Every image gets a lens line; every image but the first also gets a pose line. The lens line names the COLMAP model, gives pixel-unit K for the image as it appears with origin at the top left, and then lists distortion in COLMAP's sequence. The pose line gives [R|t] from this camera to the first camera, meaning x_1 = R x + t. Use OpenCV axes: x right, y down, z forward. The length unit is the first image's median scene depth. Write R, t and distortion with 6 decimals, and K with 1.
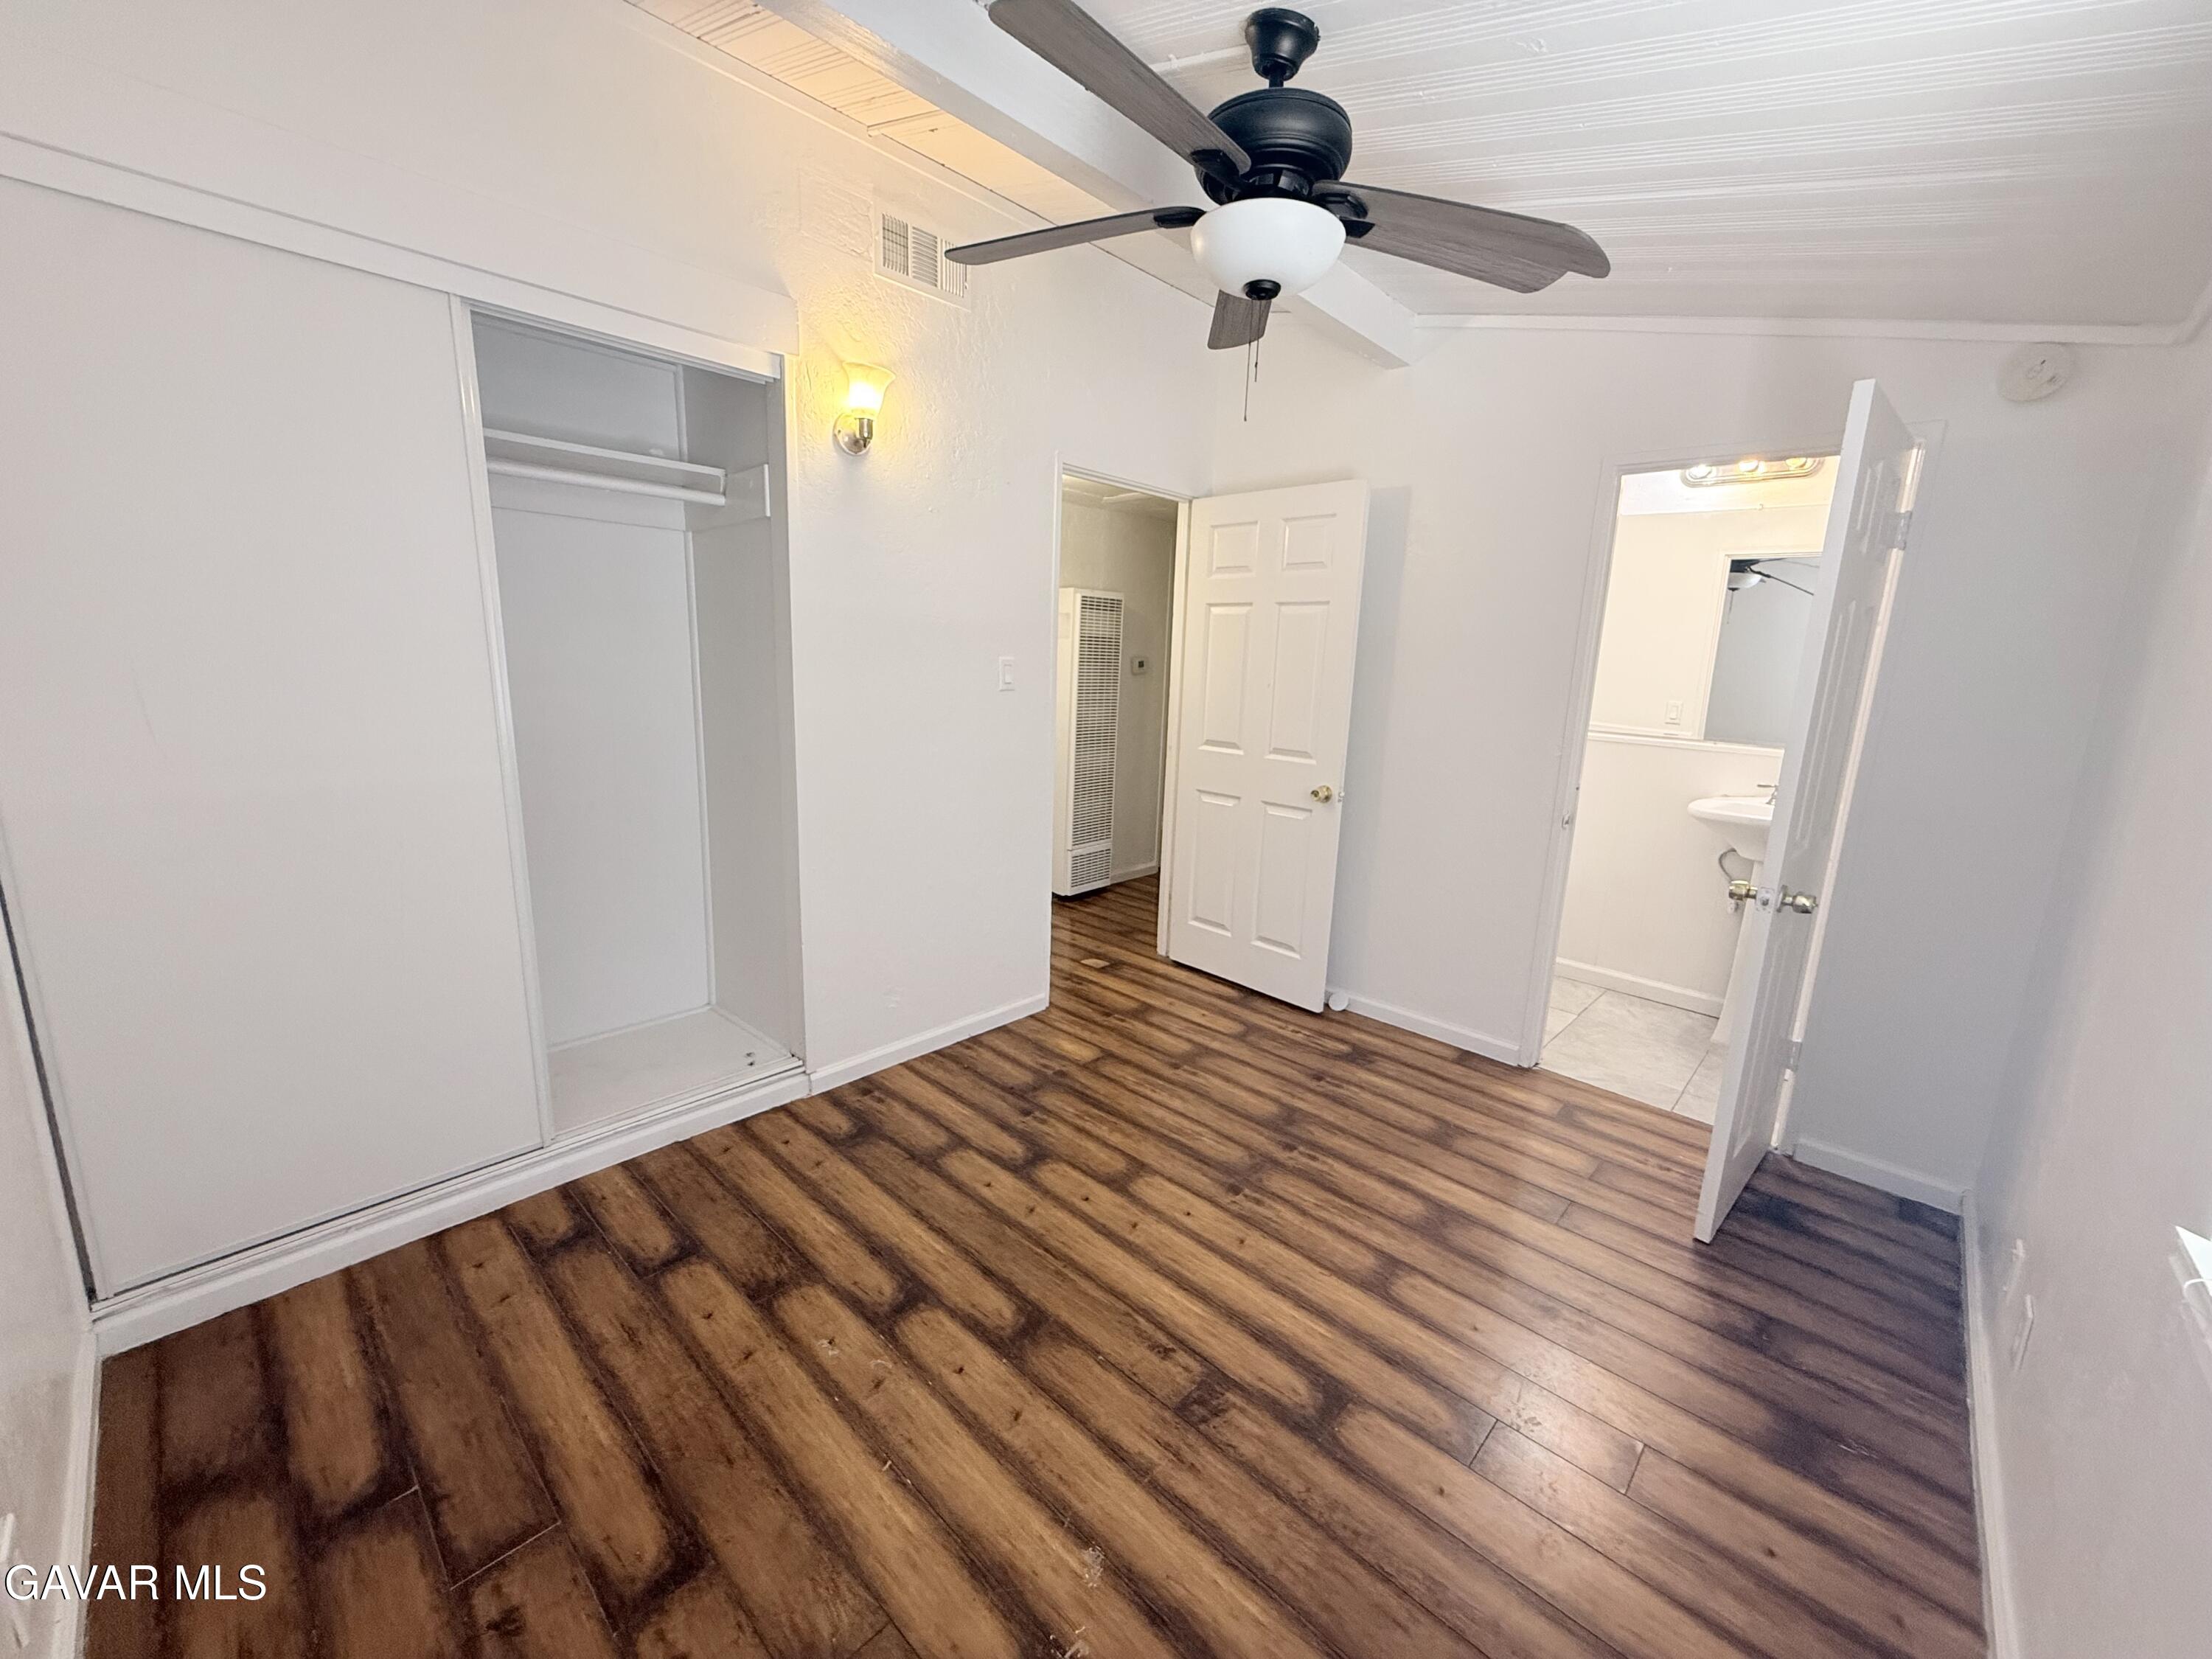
lens RADIAL K [[879.0, 0, 1106.0], [0, 879.0, 829.5], [0, 0, 1]] dist [0.000280, -0.000133]
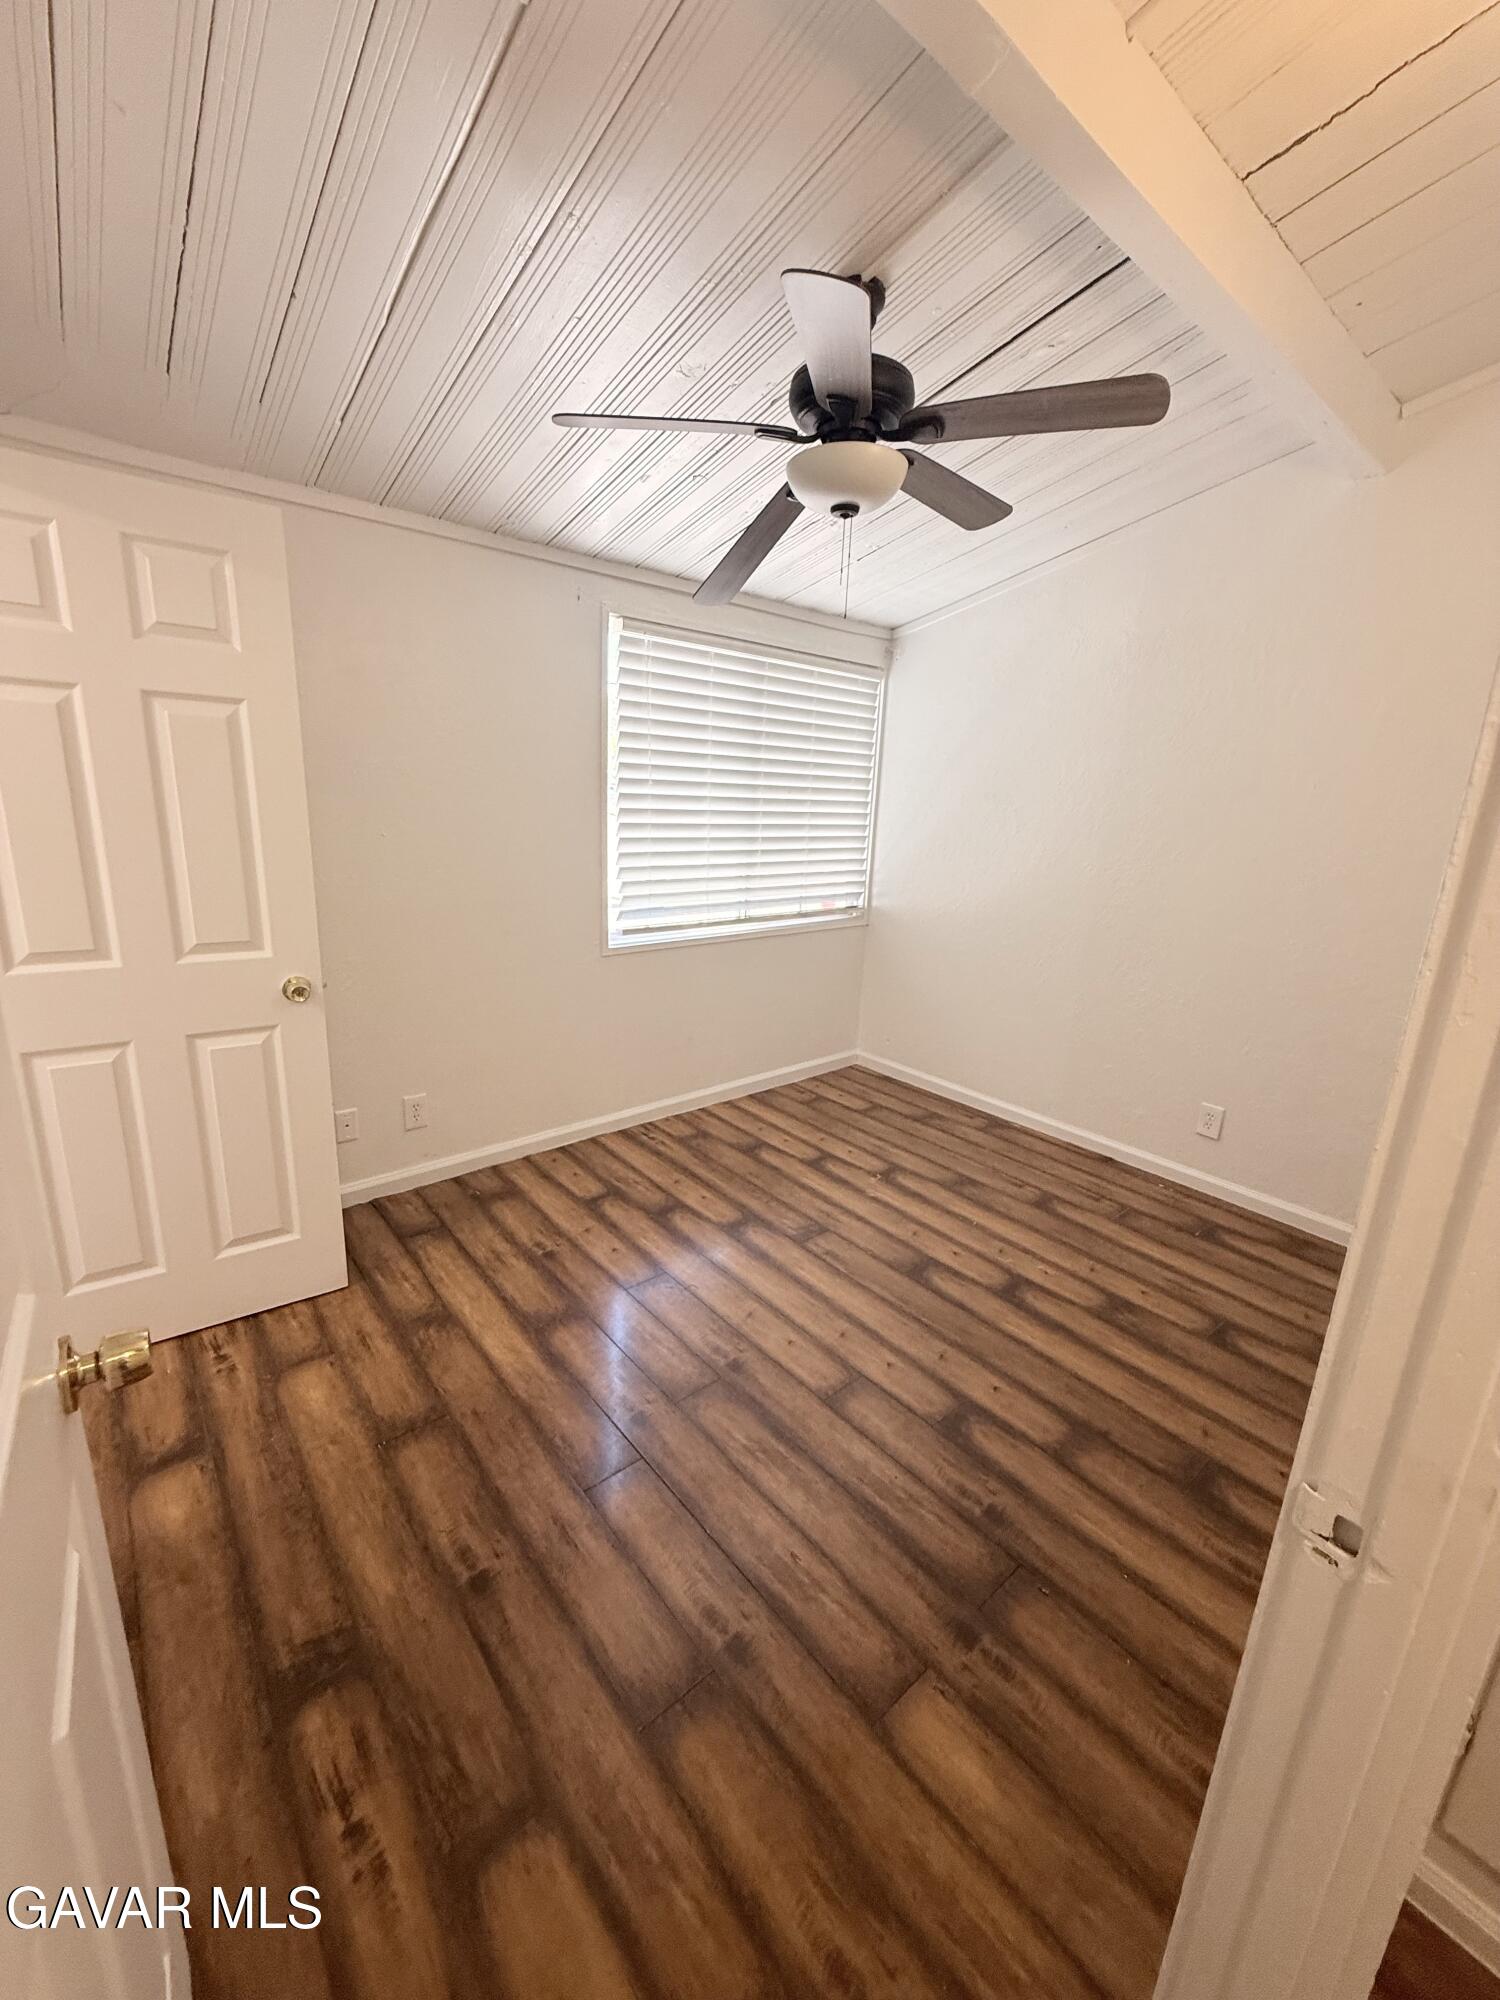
lens RADIAL K [[794.7, 0, 751.2], [0, 794.7, 995.6], [0, 0, 1]] dist [0.000280, -0.000133]
pose [[-0.989344, -0.106836, 0.098916, 0.082155], [-0.053448, 0.898449, 0.435814, -0.313245], [-0.135431, 0.425883, -0.894585, 1.520649]]
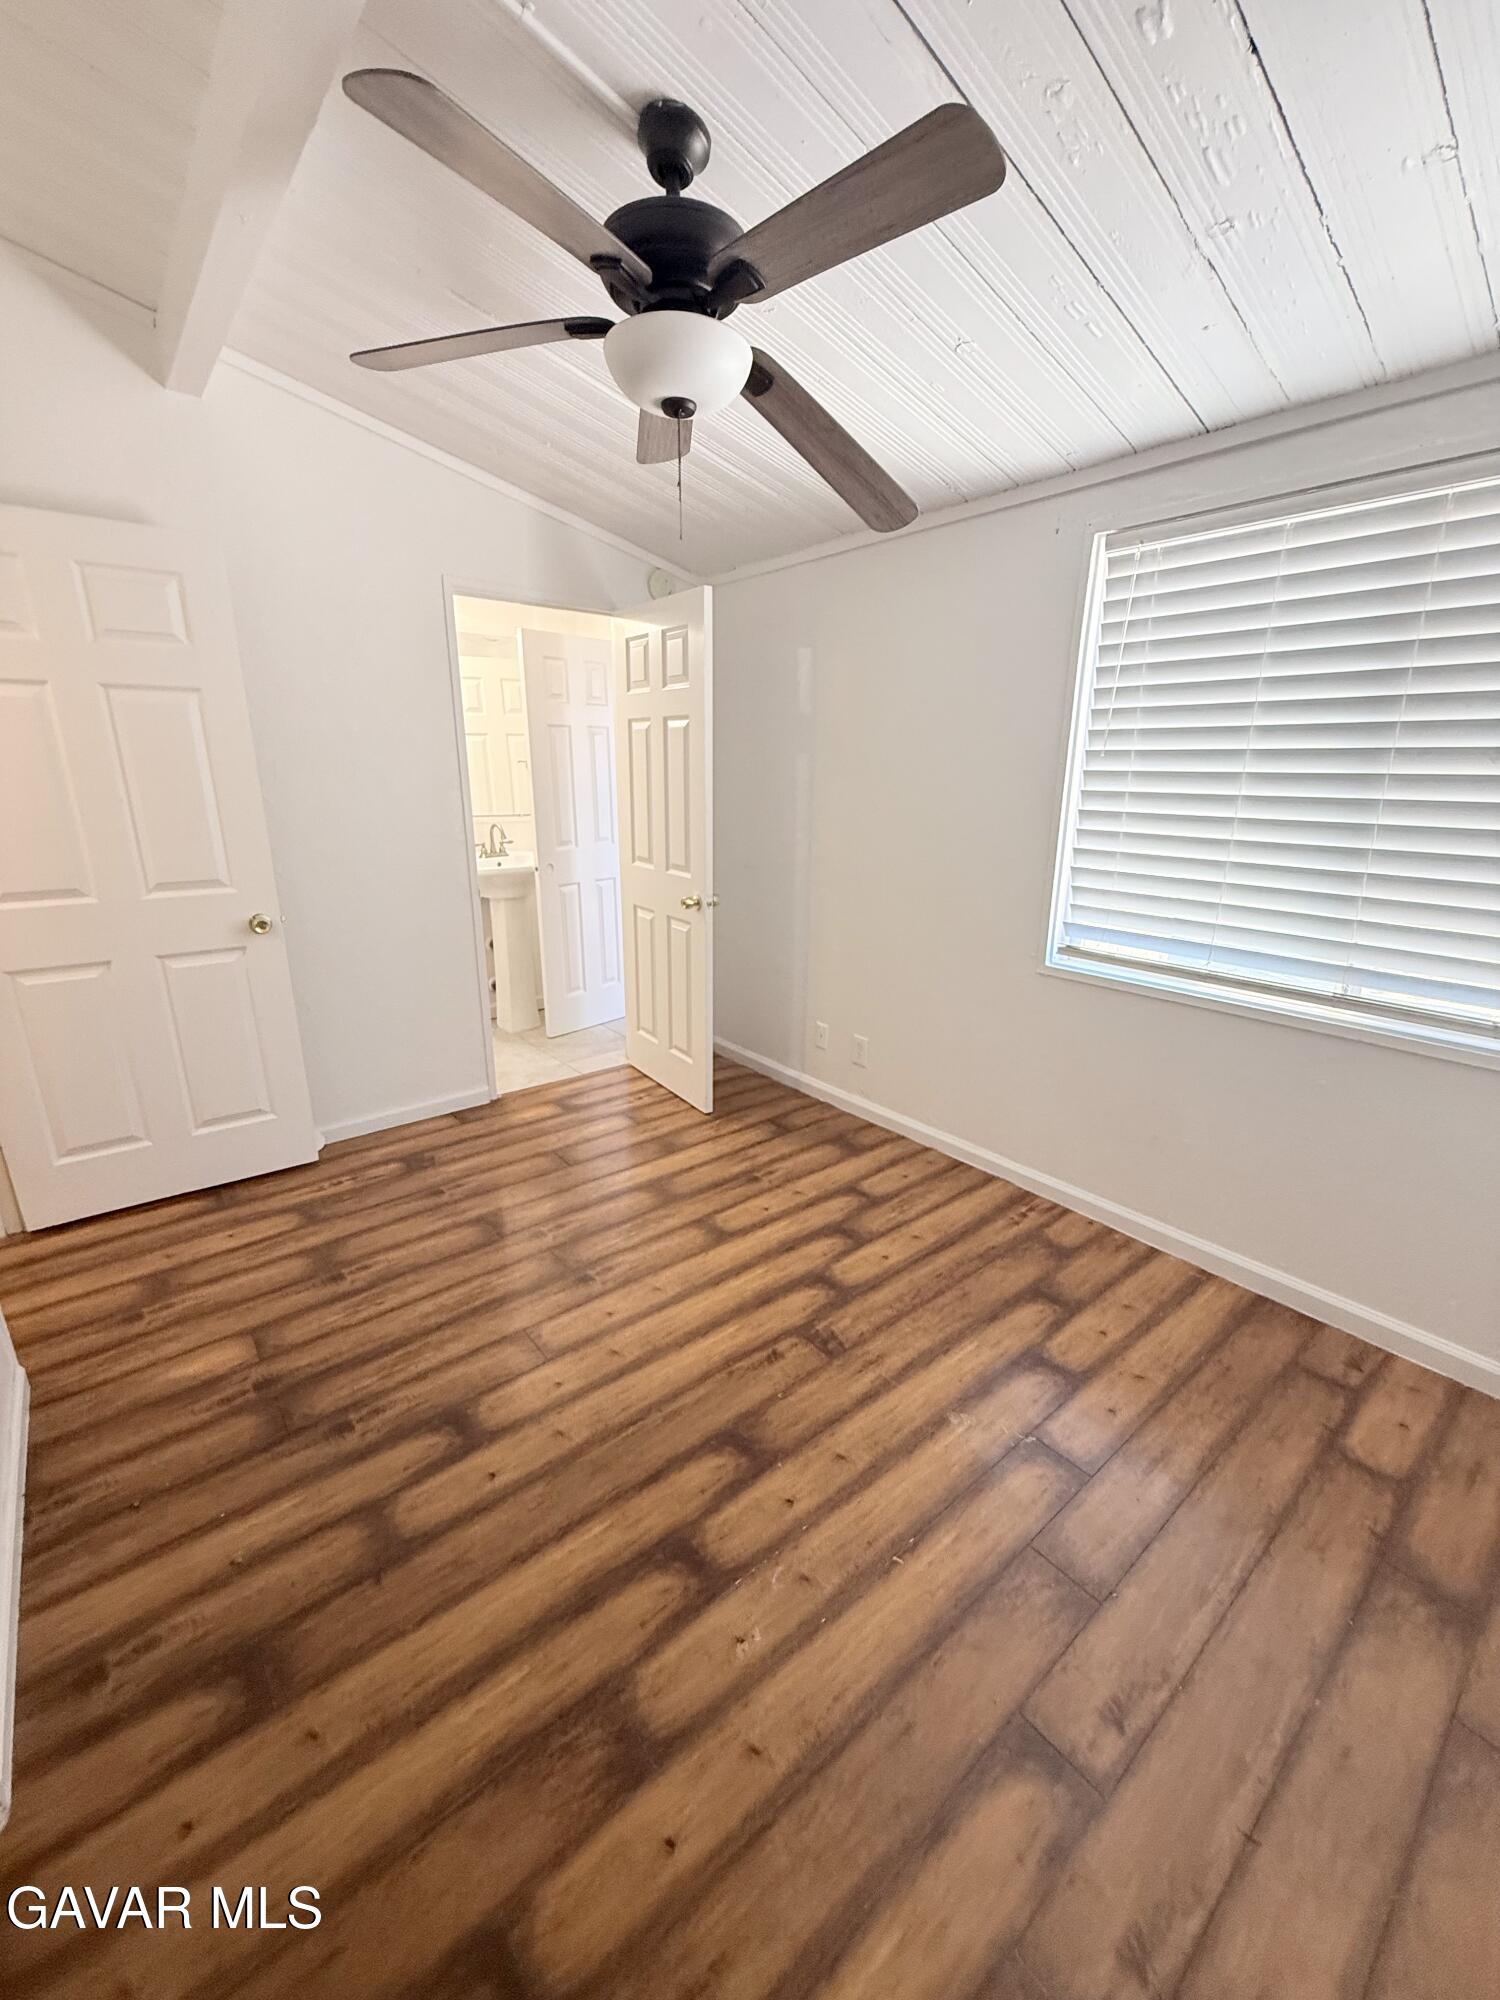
lens RADIAL K [[794.7, 0, 751.2], [0, 794.7, 995.6], [0, 0, 1]] dist [0.000280, -0.000133]
pose [[0.129929, -0.313363, 0.940703, -0.592385], [0.192401, 0.938680, 0.286115, -0.140683], [-0.972677, 0.143818, 0.182253, 0.552468]]
